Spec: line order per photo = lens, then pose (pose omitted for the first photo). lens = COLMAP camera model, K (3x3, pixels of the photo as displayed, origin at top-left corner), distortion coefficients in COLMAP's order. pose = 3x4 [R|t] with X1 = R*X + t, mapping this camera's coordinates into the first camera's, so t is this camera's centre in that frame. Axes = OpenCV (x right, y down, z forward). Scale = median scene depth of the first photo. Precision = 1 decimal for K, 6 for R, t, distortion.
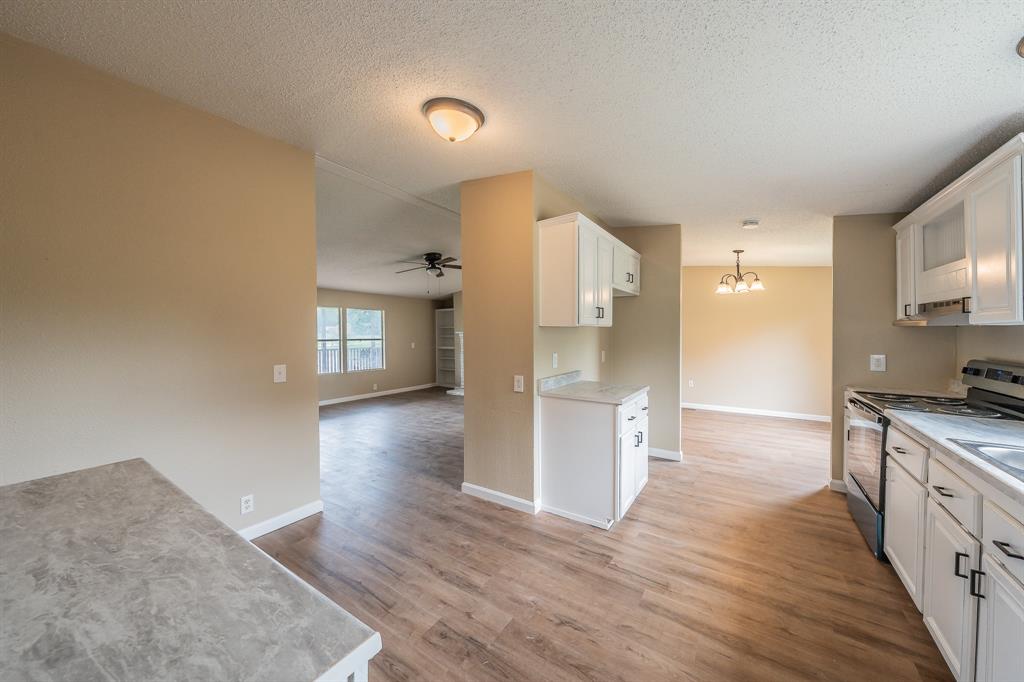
lens RADIAL K [[355.5, 0, 512.6], [0, 355.5, 335.5], [0, 0, 1]] dist [-0.002094, -0.000022]
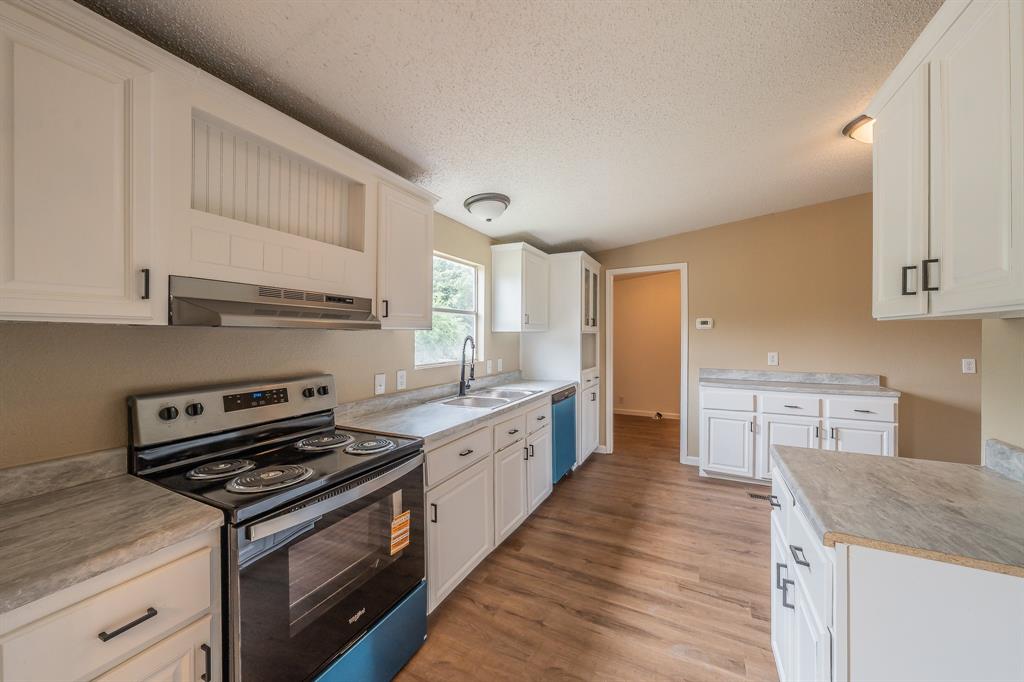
lens RADIAL K [[369.1, 0, 515.6], [0, 369.1, 338.6], [0, 0, 1]] dist [0.000794, 0.000010]
pose [[-0.991360, 0.009444, -0.130832, 0.274231], [0.007608, 0.999866, 0.014524, -0.005268], [0.130951, 0.013403, -0.991298, 0.524411]]
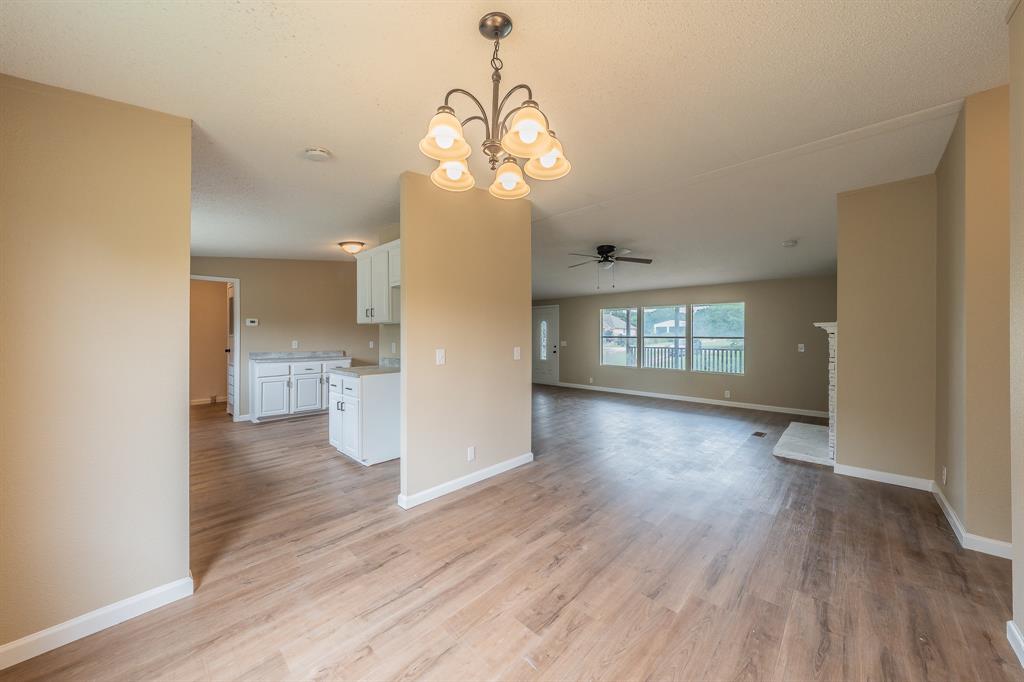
lens RADIAL K [[362.6, 0, 507.9], [0, 362.6, 339.5], [0, 0, 1]] dist [-0.001516, -0.000065]
pose [[-0.170391, 0.013774, -0.985280, 0.600394], [-0.004374, 0.999882, 0.014735, 0.005657], [0.985367, 0.006820, -0.170311, 0.699116]]
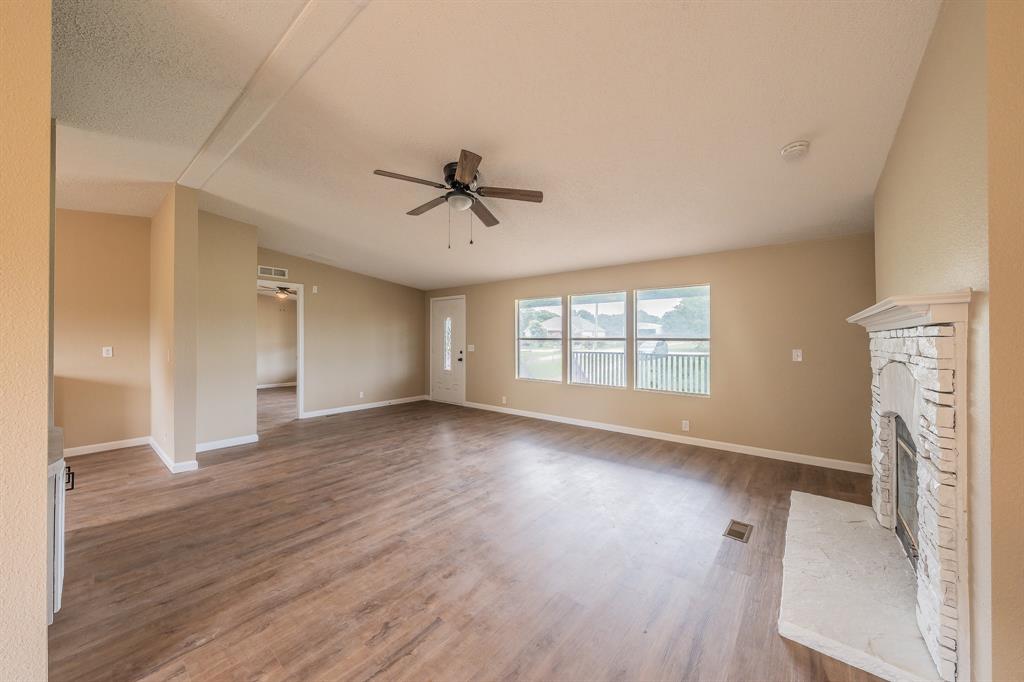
lens RADIAL K [[362.6, 0, 507.9], [0, 362.6, 339.5], [0, 0, 1]] dist [-0.001516, -0.000065]
pose [[-0.102748, 0.005853, -0.994690, 0.217118], [-0.003340, 0.999975, 0.006229, 0.010047], [0.994702, 0.003962, -0.102726, 0.865899]]
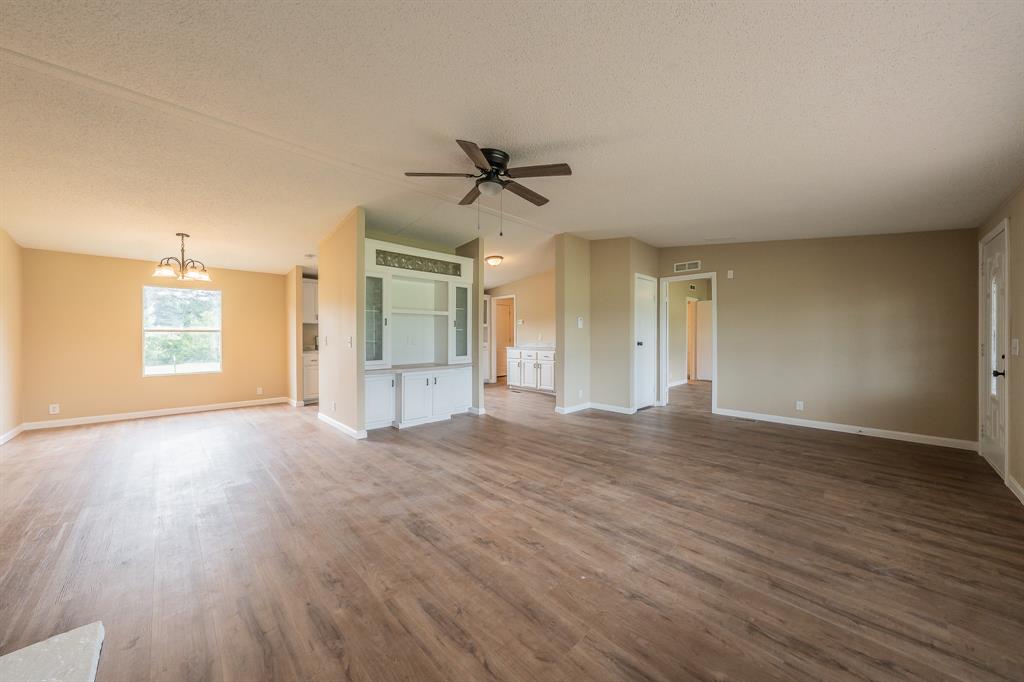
lens RADIAL K [[355.5, 0, 512.6], [0, 355.5, 335.5], [0, 0, 1]] dist [-0.002094, -0.000022]
pose [[-0.978627, 0.008009, 0.205487, -0.273958], [0.009093, 0.999949, 0.004332, 0.020885], [-0.205442, 0.006108, -0.978650, 1.148685]]
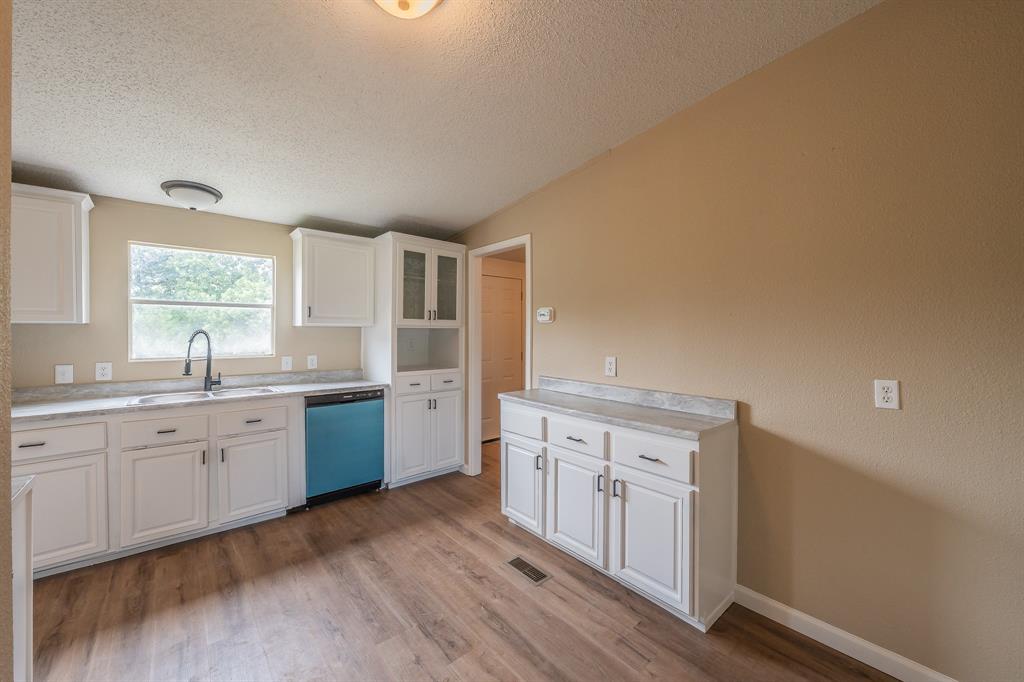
lens RADIAL K [[398.5, 0, 517.8], [0, 398.5, 332.5], [0, 0, 1]] dist [0.001130, -0.000121]
pose [[-0.966930, 0.003853, 0.255013, -0.145175], [0.006187, 0.999946, 0.008351, -0.002078], [-0.254967, 0.009653, -0.966902, 0.446275]]
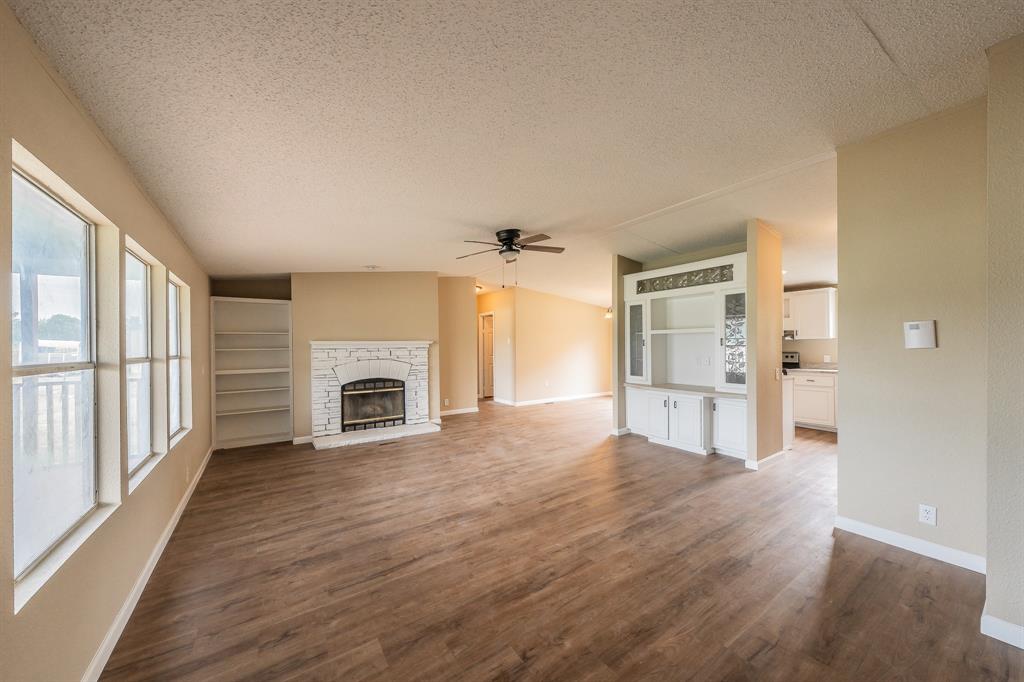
lens RADIAL K [[362.6, 0, 507.9], [0, 362.6, 339.5], [0, 0, 1]] dist [-0.001516, -0.000065]
pose [[0.380574, 0.018515, 0.924565, -0.694655], [0.011223, 0.999633, -0.024638, 0.005986], [-0.924682, 0.019753, 0.380227, 0.561291]]
